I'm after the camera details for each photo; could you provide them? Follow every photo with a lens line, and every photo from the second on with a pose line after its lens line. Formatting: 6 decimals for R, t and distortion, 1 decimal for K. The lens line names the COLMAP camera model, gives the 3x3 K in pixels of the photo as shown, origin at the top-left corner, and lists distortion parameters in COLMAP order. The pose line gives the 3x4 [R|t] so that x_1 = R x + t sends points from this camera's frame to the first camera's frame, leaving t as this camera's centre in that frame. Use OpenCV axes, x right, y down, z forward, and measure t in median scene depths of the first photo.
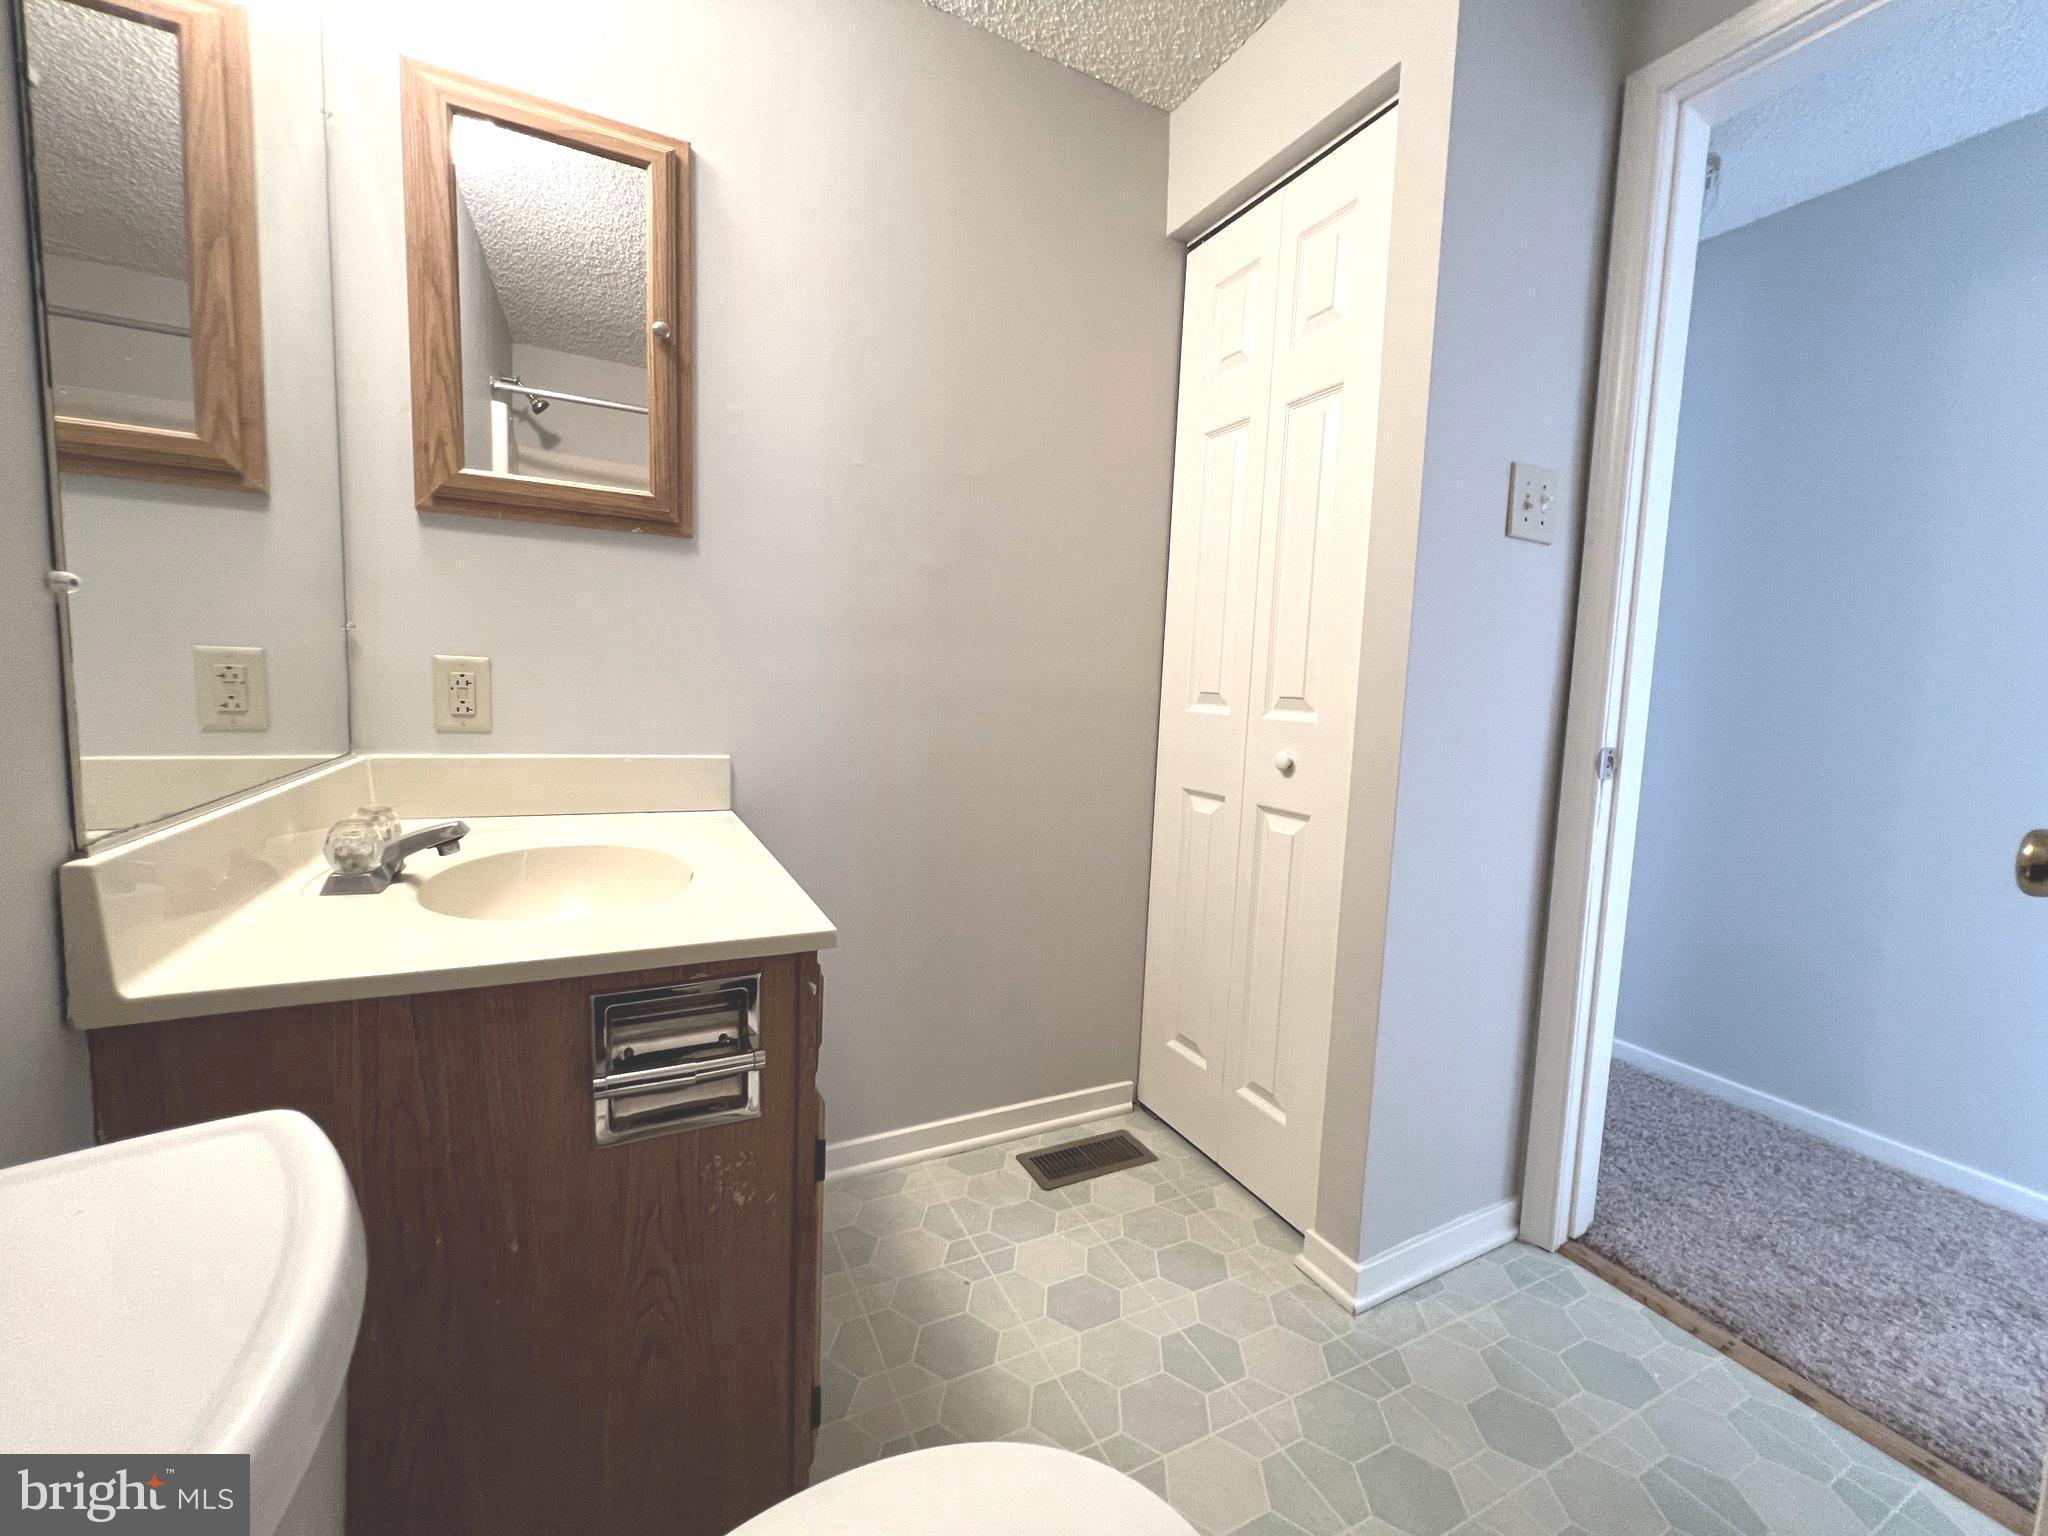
lens RADIAL K [[820.0, 0, 1024.0], [0, 820.0, 764.2], [0, 0, 1]] dist [-0.001564, 0.000449]
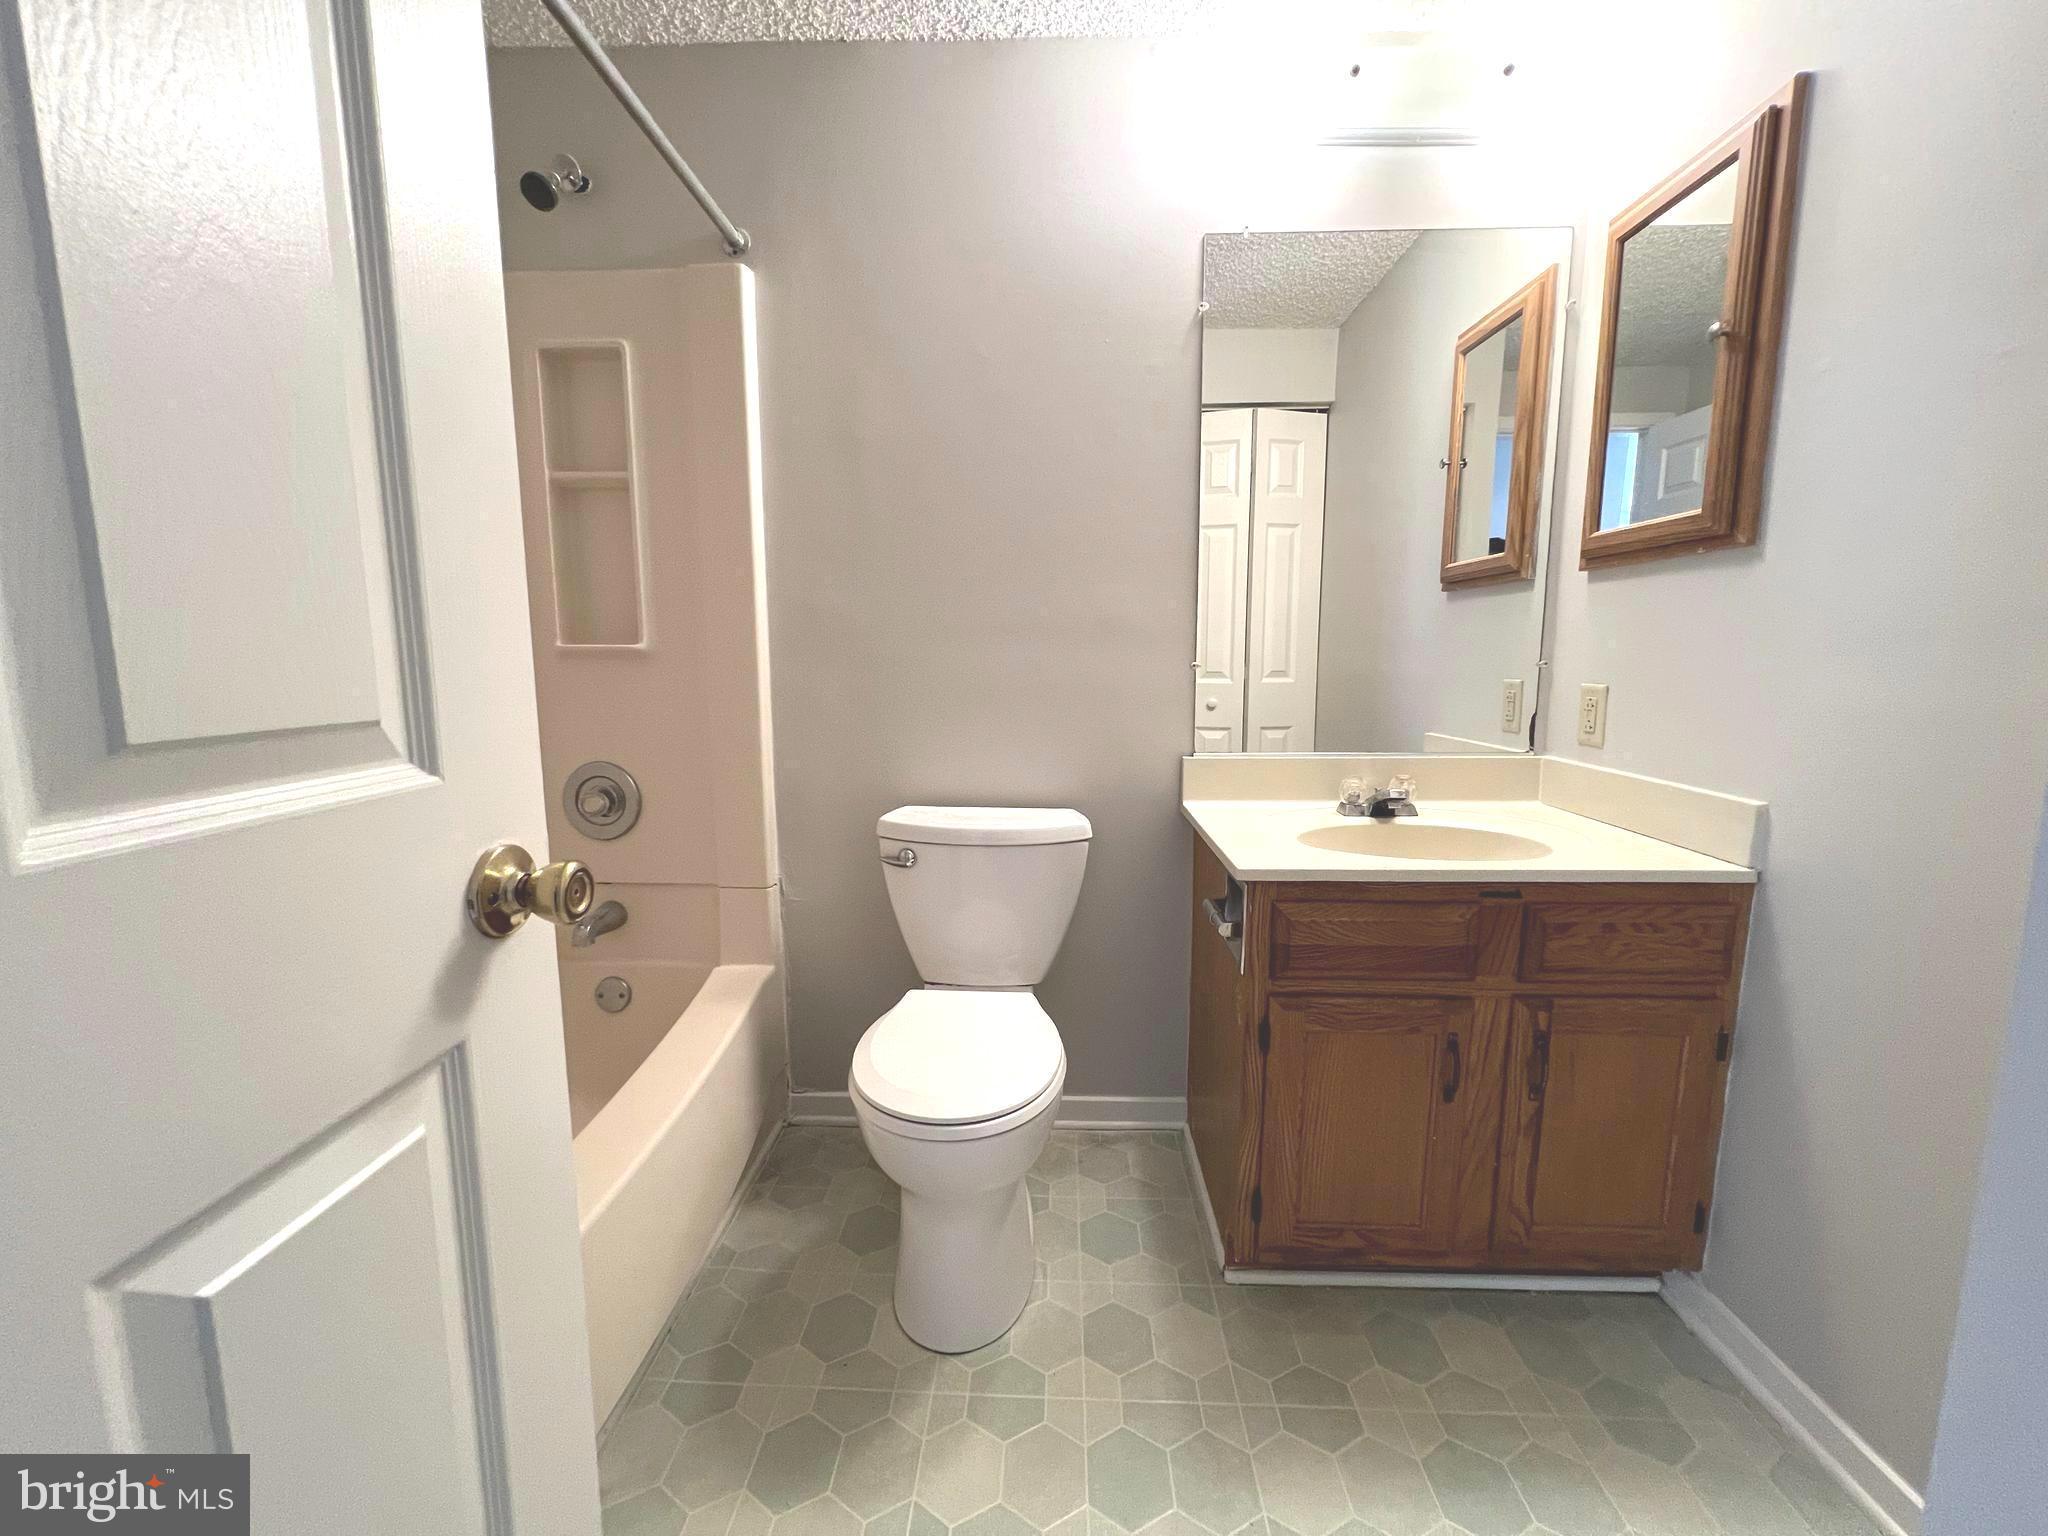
lens RADIAL K [[820.0, 0, 1024.0], [0, 820.0, 764.2], [0, 0, 1]] dist [-0.001564, 0.000449]
pose [[-0.479690, 0.080901, -0.873700, 0.789452], [-0.102457, 0.983764, 0.147345, -0.105543], [0.871435, 0.160197, -0.463613, 0.833407]]
